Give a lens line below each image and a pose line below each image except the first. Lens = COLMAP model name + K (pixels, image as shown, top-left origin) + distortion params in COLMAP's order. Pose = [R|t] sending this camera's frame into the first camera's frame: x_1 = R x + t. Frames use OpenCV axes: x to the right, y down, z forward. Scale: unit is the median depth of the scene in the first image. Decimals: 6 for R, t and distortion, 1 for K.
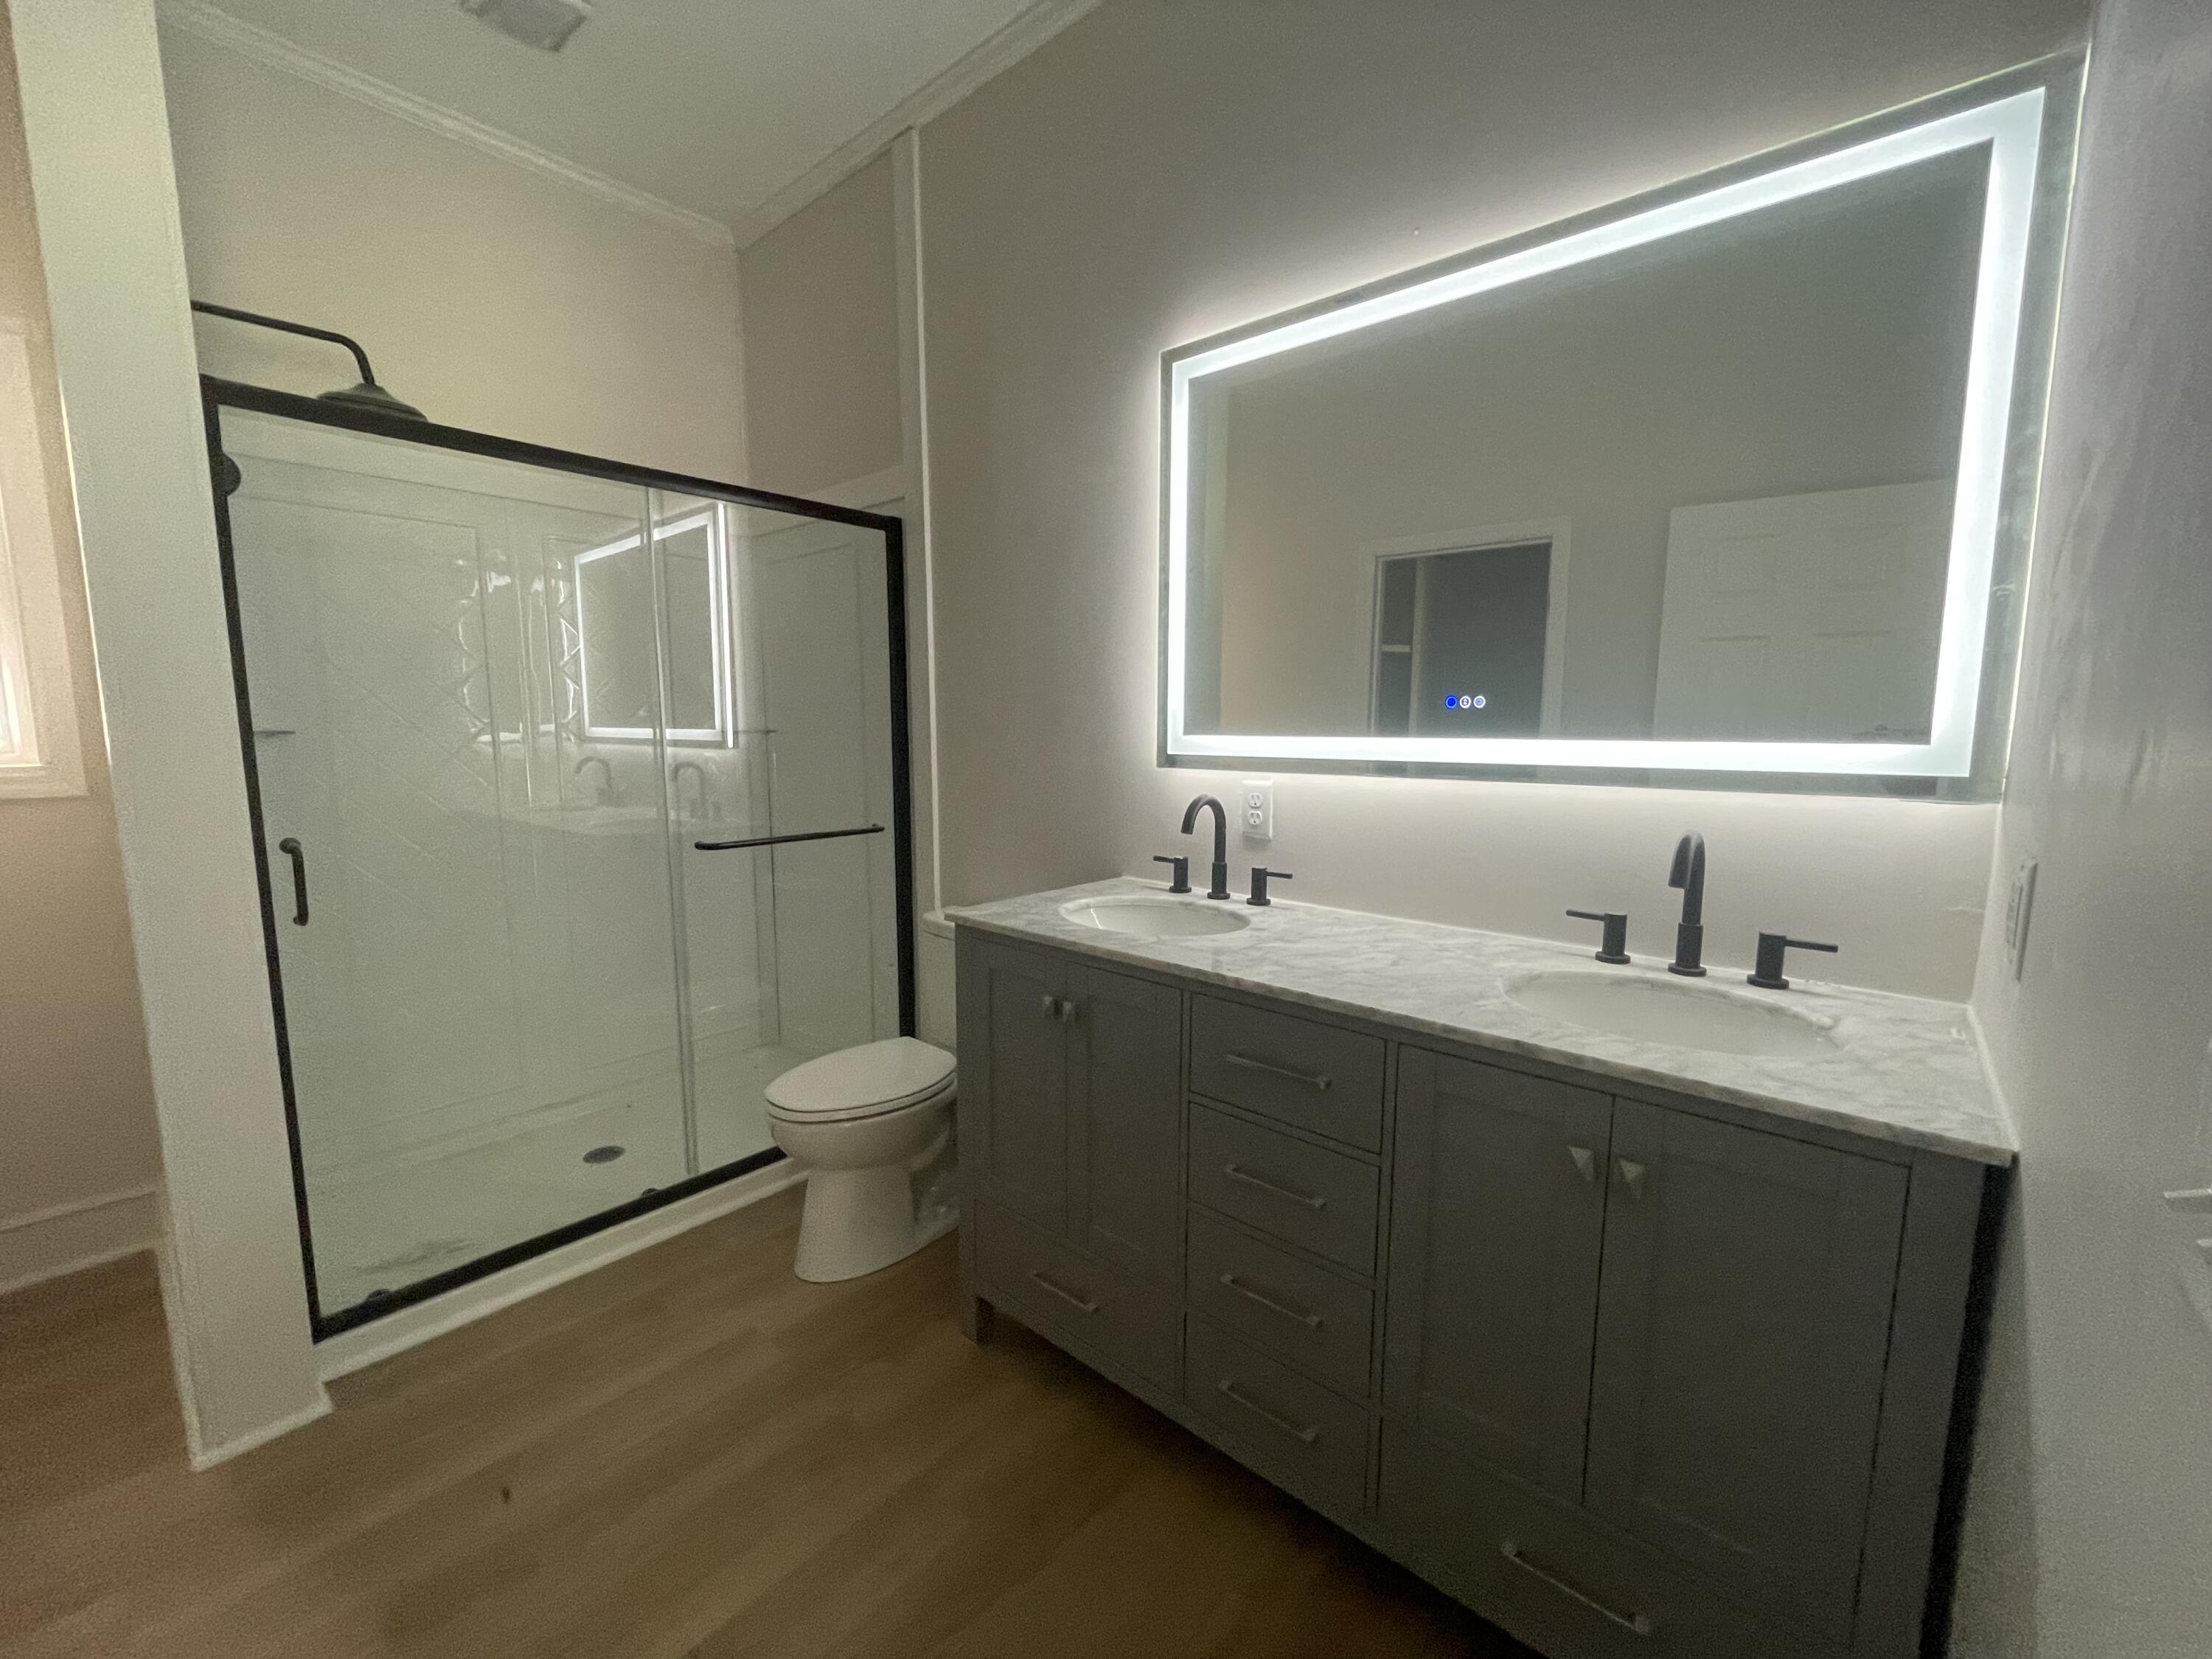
lens RADIAL K [[894.2, 0, 1100.3], [0, 894.2, 833.7], [0, 0, 1]] dist [-0.002581, -0.000423]
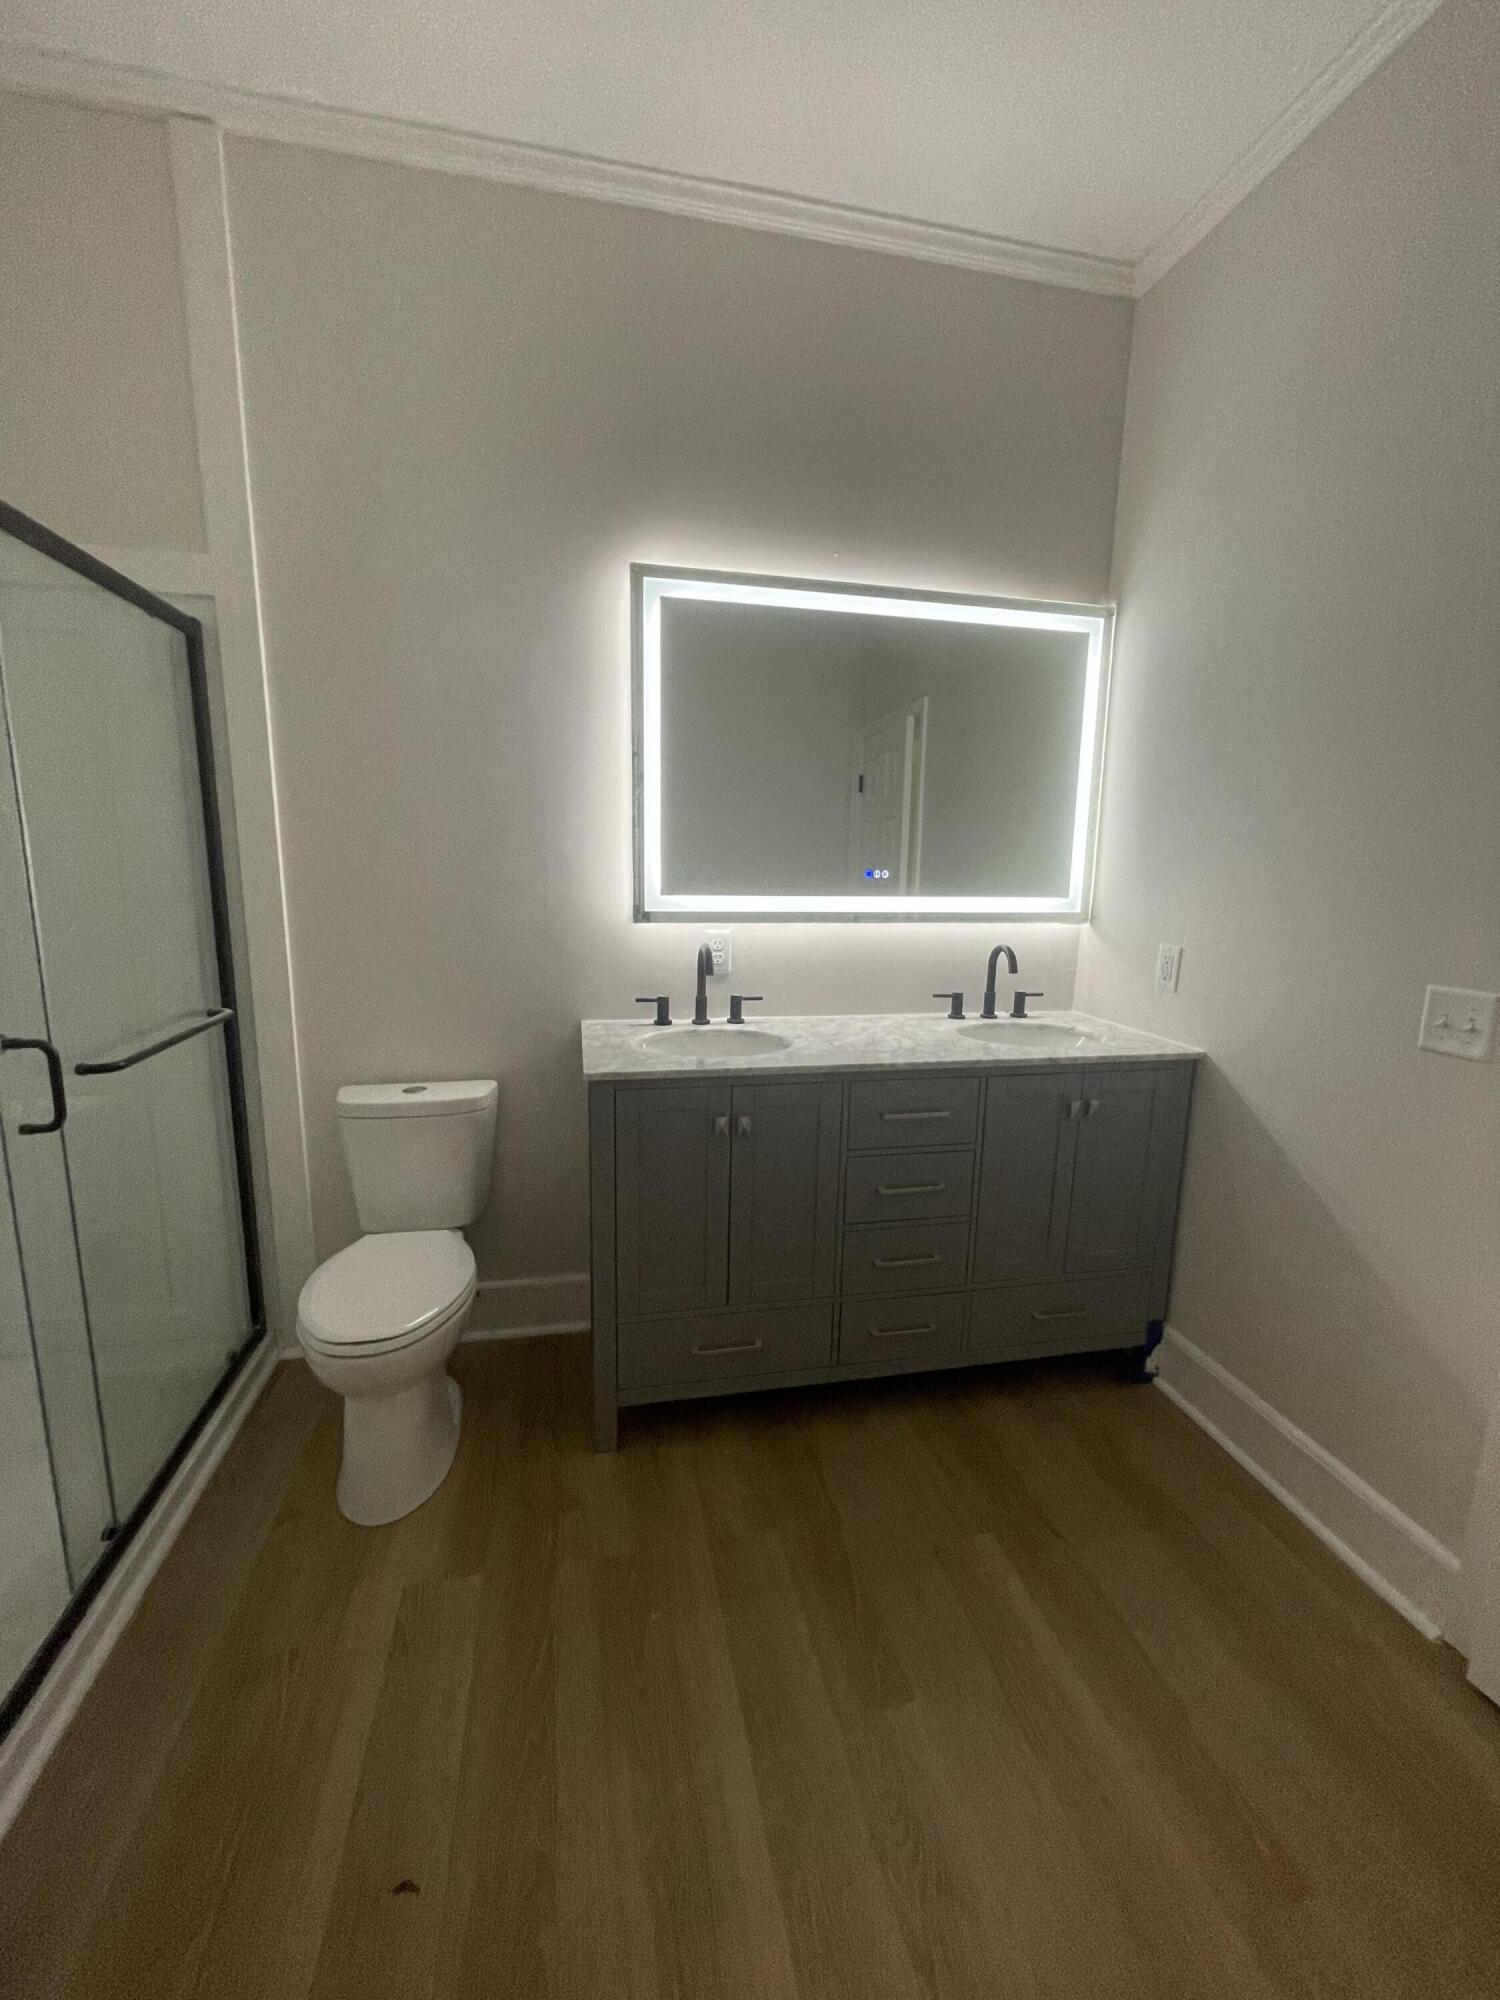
lens RADIAL K [[808.5, 0, 745.6], [0, 808.5, 998.7], [0, 0, 1]] dist [-0.002581, -0.000423]
pose [[0.603226, -0.128962, 0.787075, -0.755375], [0.081618, 0.991642, 0.099927, -0.075325], [-0.793383, 0.003961, 0.608710, 0.258179]]
